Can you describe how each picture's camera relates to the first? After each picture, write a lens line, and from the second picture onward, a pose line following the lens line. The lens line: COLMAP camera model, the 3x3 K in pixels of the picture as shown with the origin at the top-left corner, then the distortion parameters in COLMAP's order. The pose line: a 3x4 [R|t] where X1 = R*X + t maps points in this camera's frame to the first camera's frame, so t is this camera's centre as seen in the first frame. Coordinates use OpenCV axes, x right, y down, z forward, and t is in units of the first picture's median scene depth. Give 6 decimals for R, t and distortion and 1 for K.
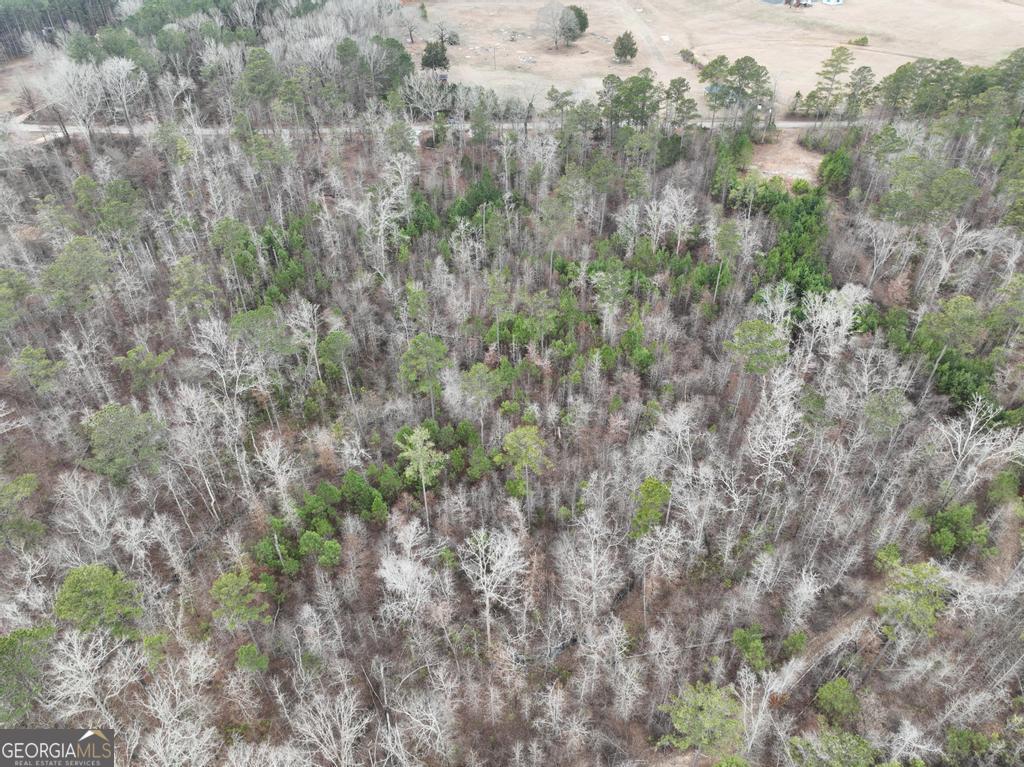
lens RADIAL K [[716.1, 0, 512.0], [0, 716.1, 383.5], [0, 0, 1]] dist [0.000402, 0.039778]
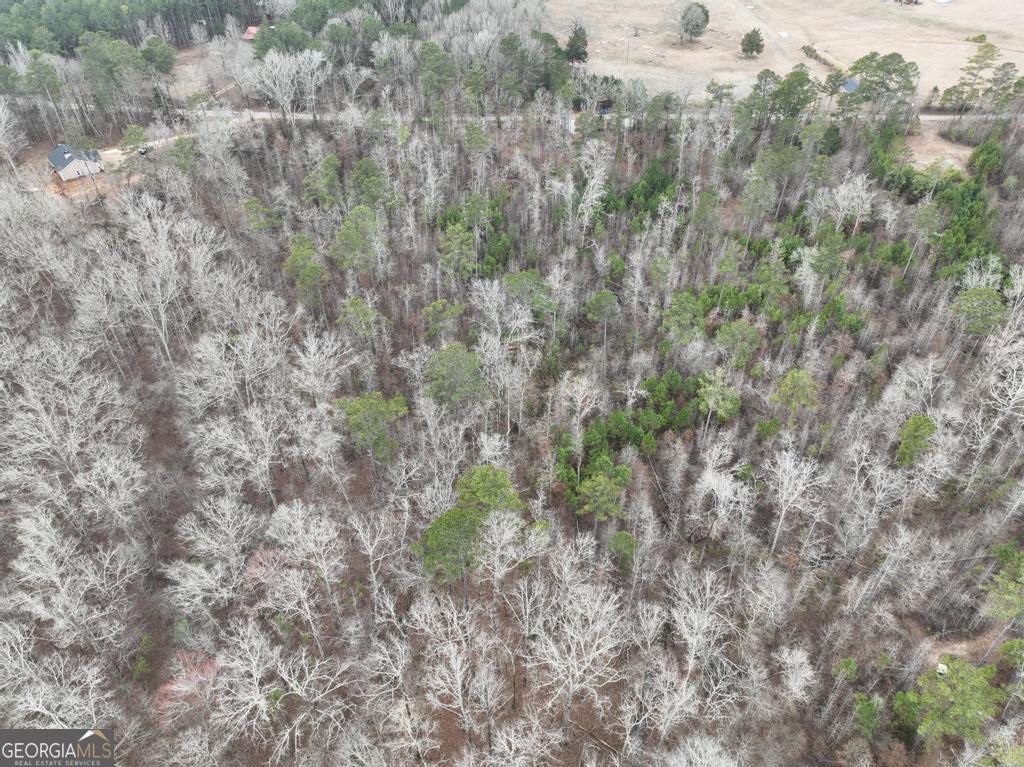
lens RADIAL K [[716.1, 0, 512.0], [0, 716.1, 383.5], [0, 0, 1]] dist [0.000402, 0.039778]
pose [[0.999336, 0.025432, -0.026092, -0.197378], [-0.025207, 0.999643, 0.008897, 0.038625], [0.026309, -0.008233, 0.999620, -0.087669]]
